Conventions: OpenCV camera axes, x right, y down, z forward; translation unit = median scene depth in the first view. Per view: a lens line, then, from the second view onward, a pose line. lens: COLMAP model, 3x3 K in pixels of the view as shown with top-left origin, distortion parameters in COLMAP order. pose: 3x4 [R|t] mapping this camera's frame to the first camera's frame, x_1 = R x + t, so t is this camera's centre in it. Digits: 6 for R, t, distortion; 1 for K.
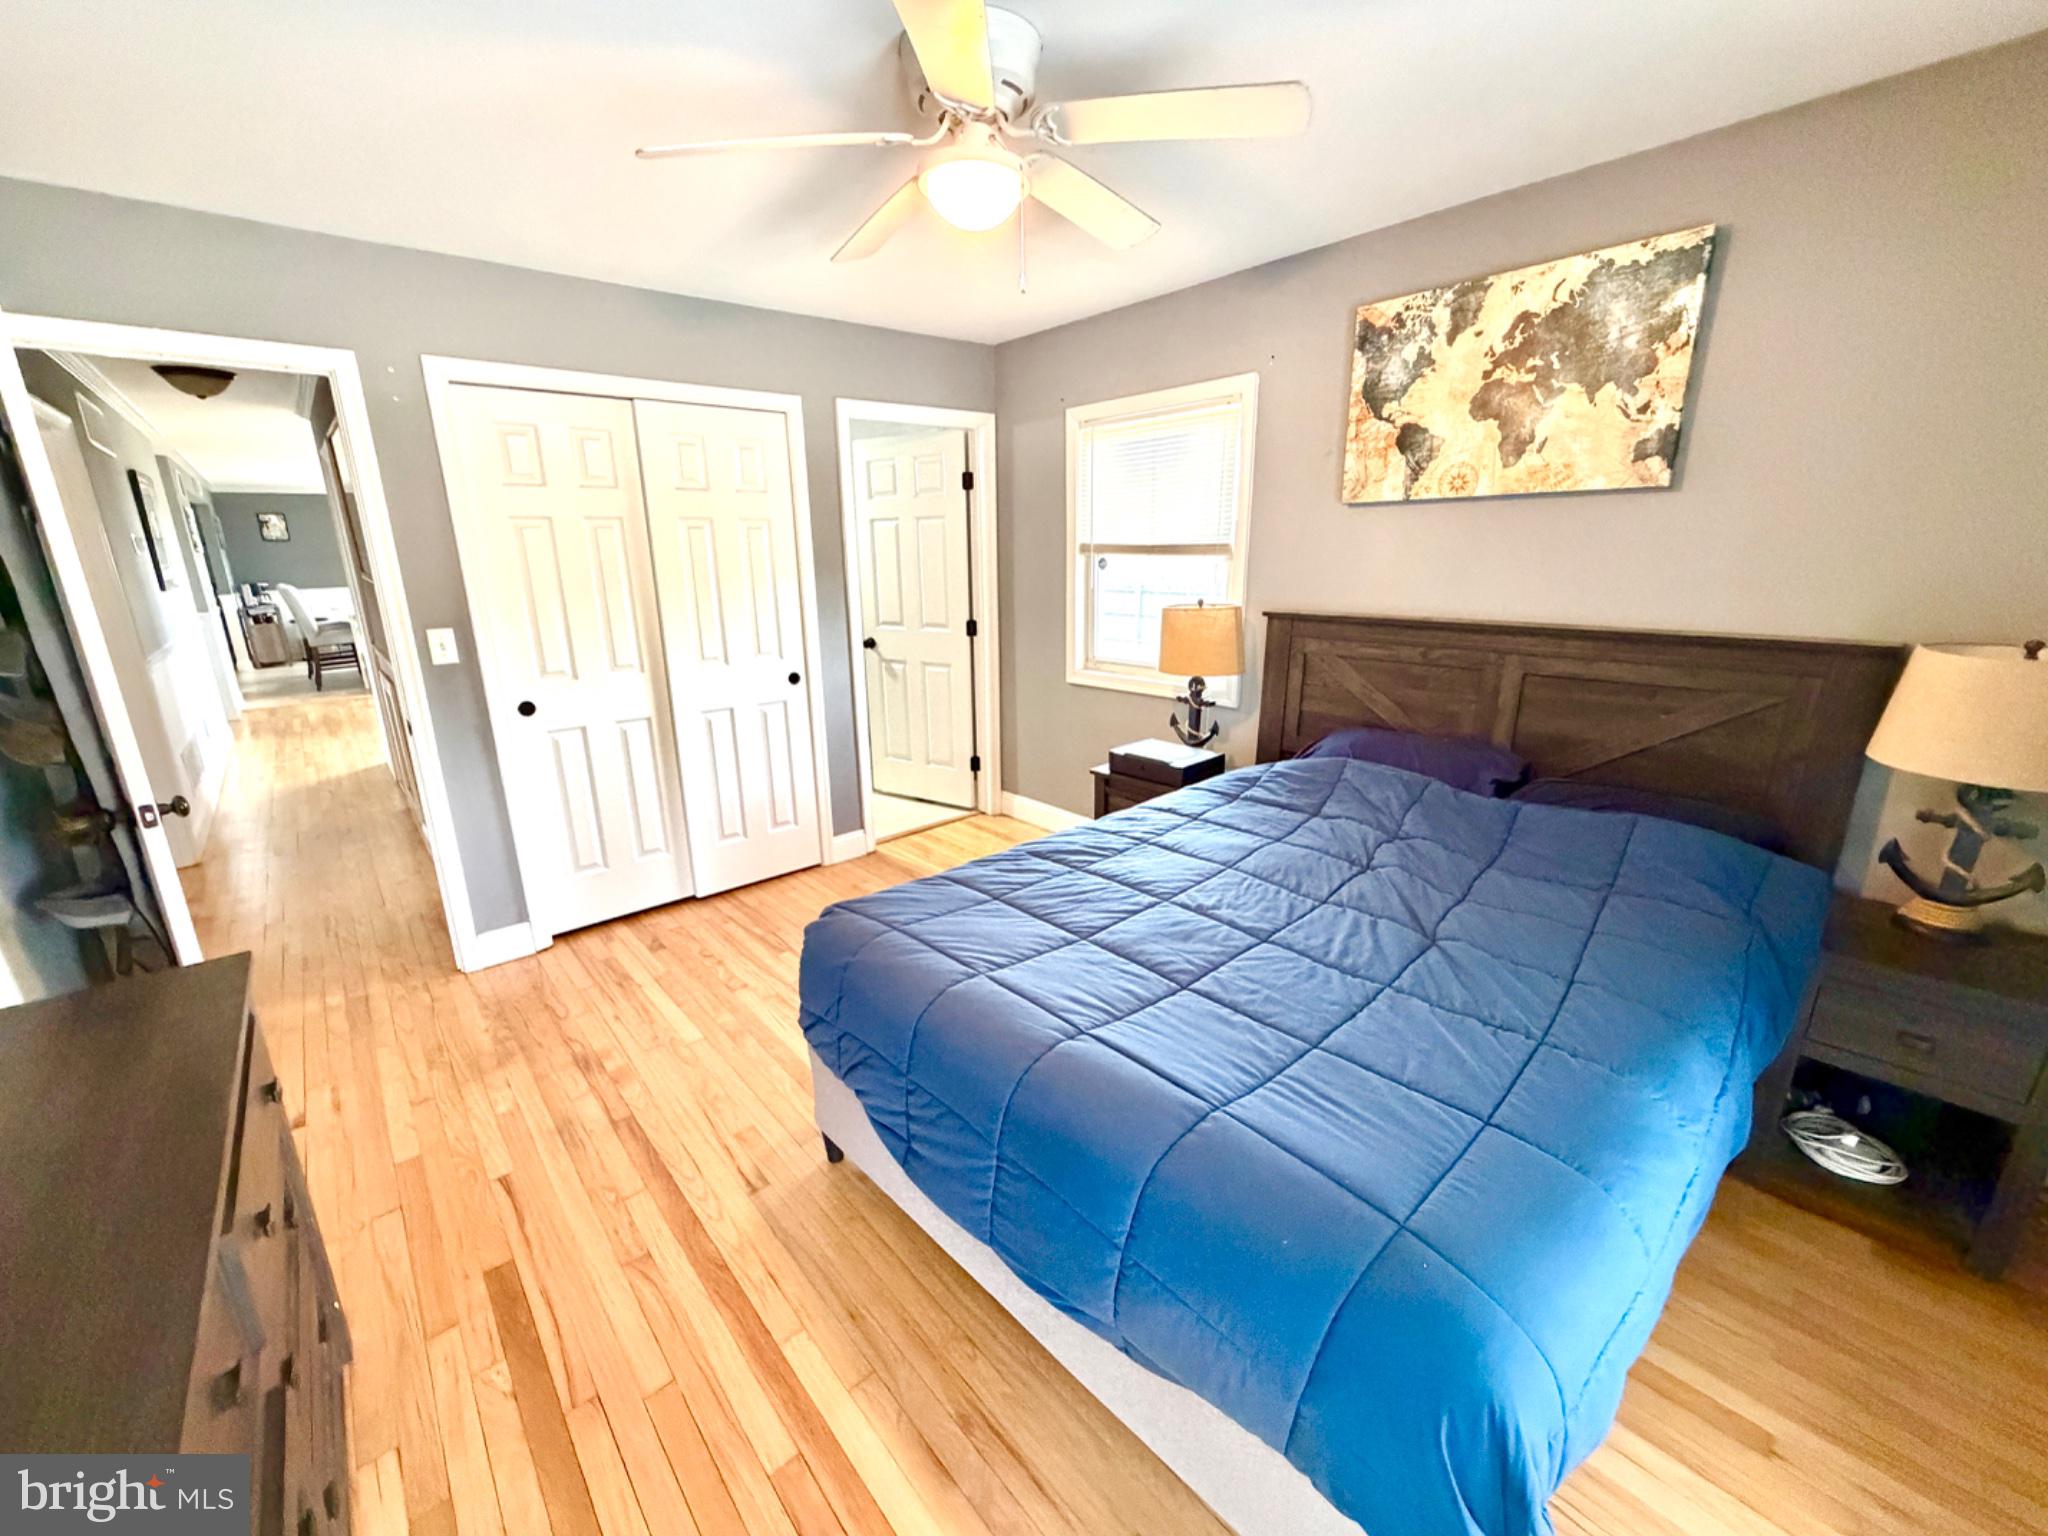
lens RADIAL K [[814.0, 0, 1016.1], [0, 814.0, 769.8], [0, 0, 1]] dist [0.001016, -0.000232]
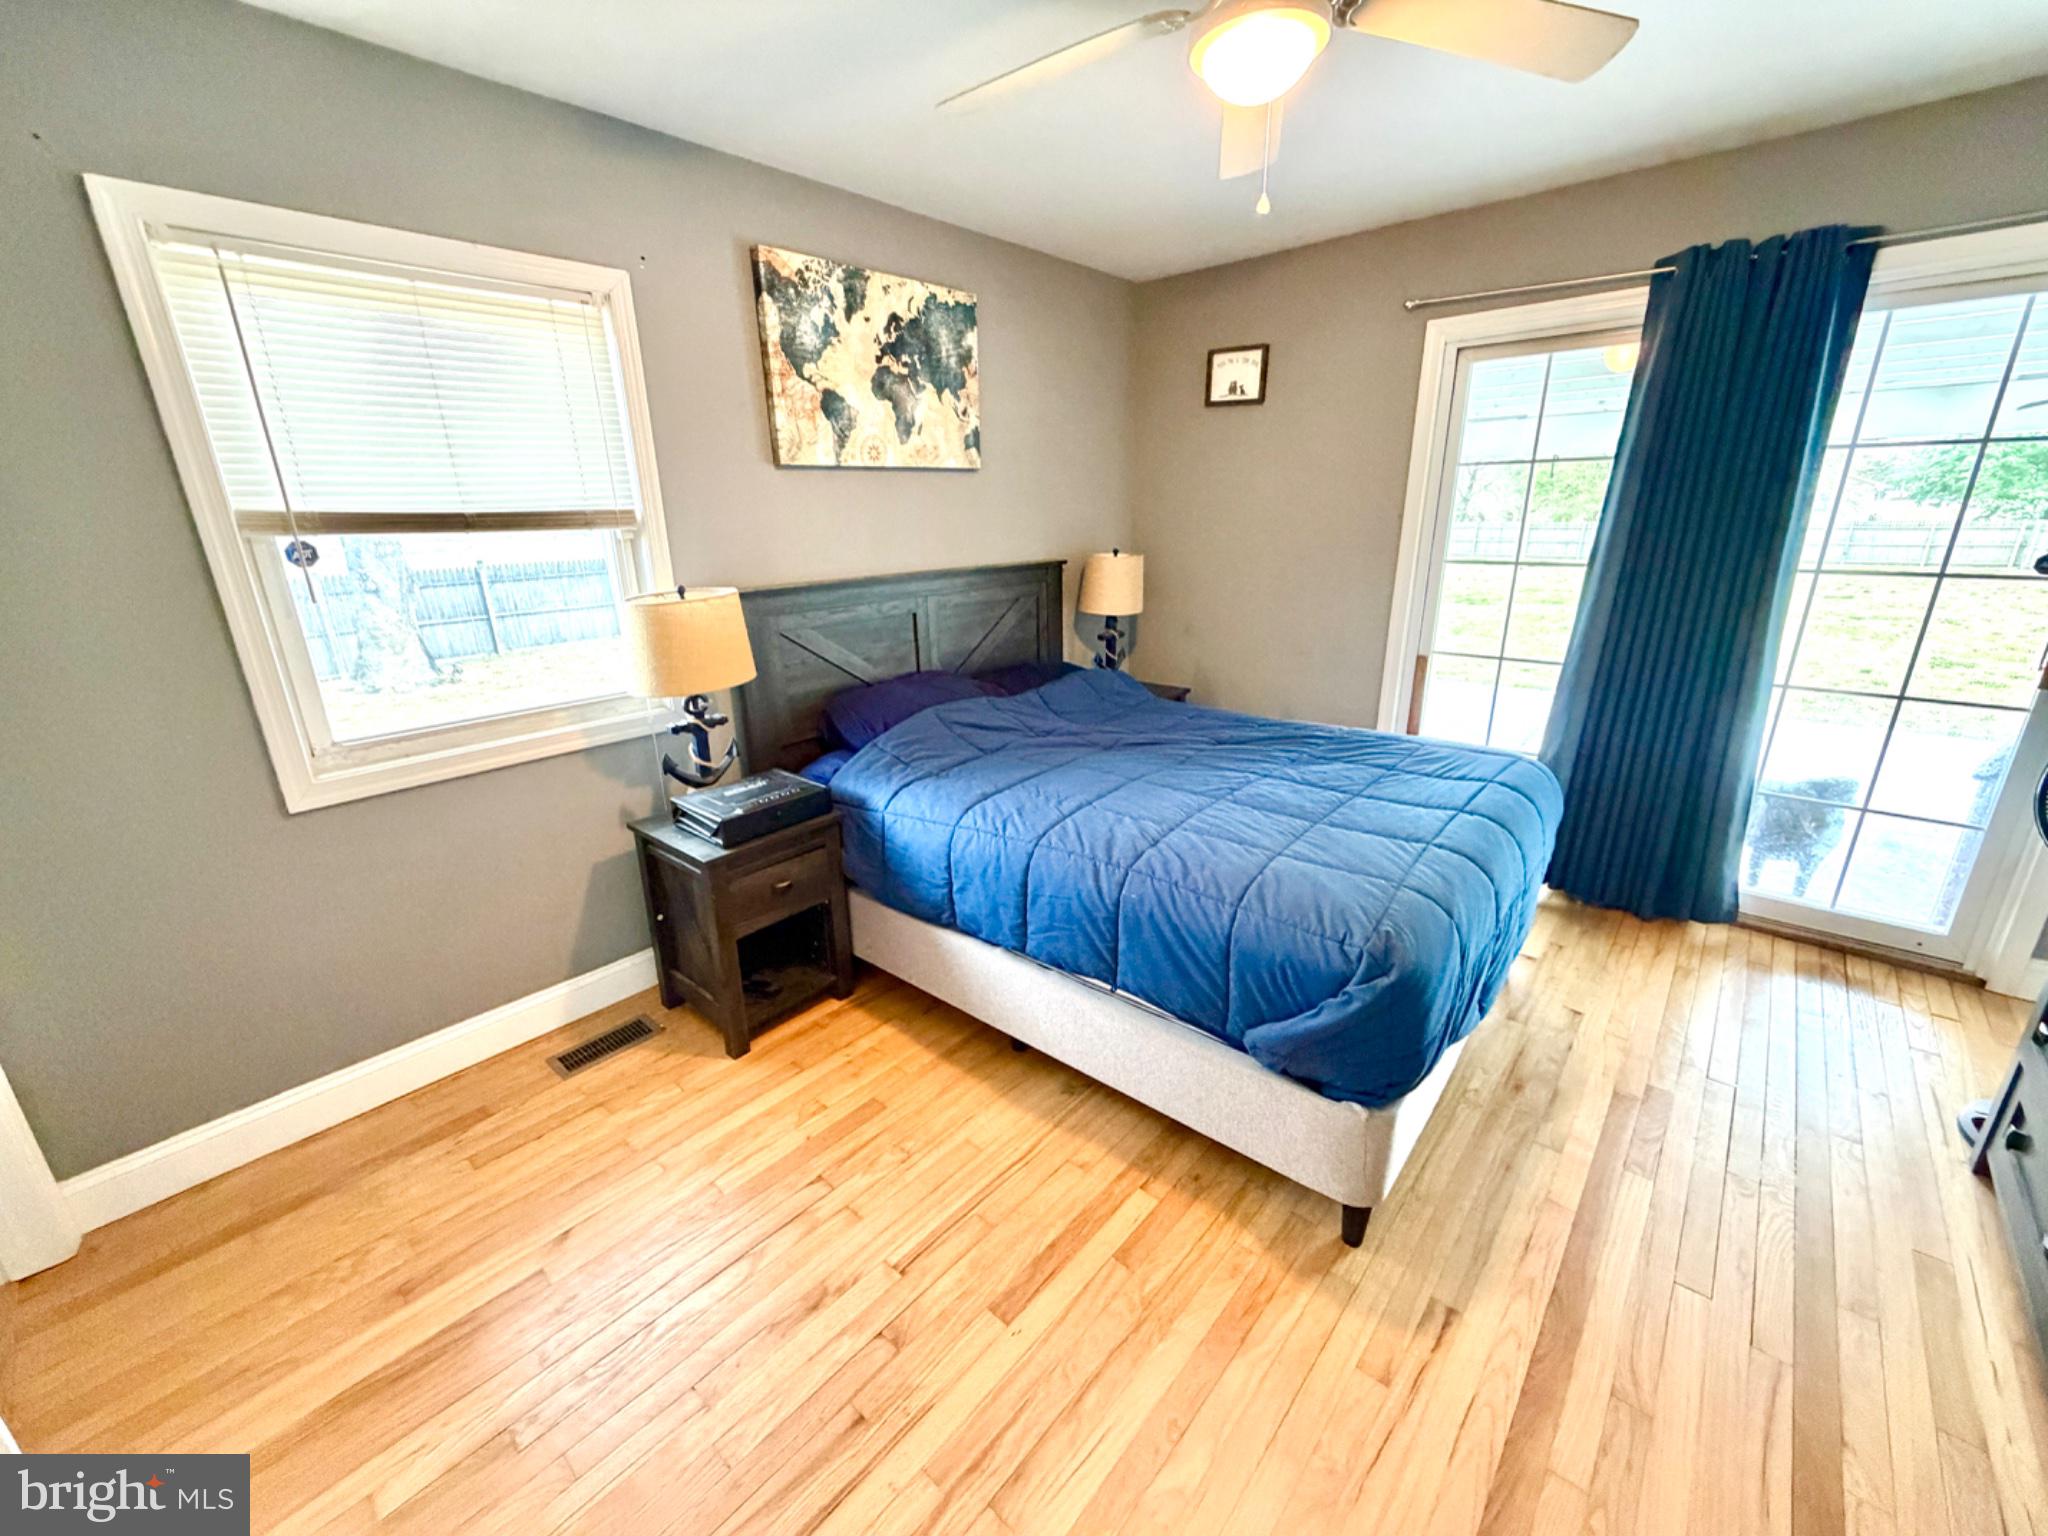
lens RADIAL K [[814.0, 0, 1016.1], [0, 814.0, 769.8], [0, 0, 1]] dist [0.001016, -0.000232]
pose [[-0.126370, -0.290376, 0.948532, -0.687528], [0.286434, 0.904787, 0.315145, -0.259847], [-0.949730, 0.311517, -0.031164, 1.003776]]
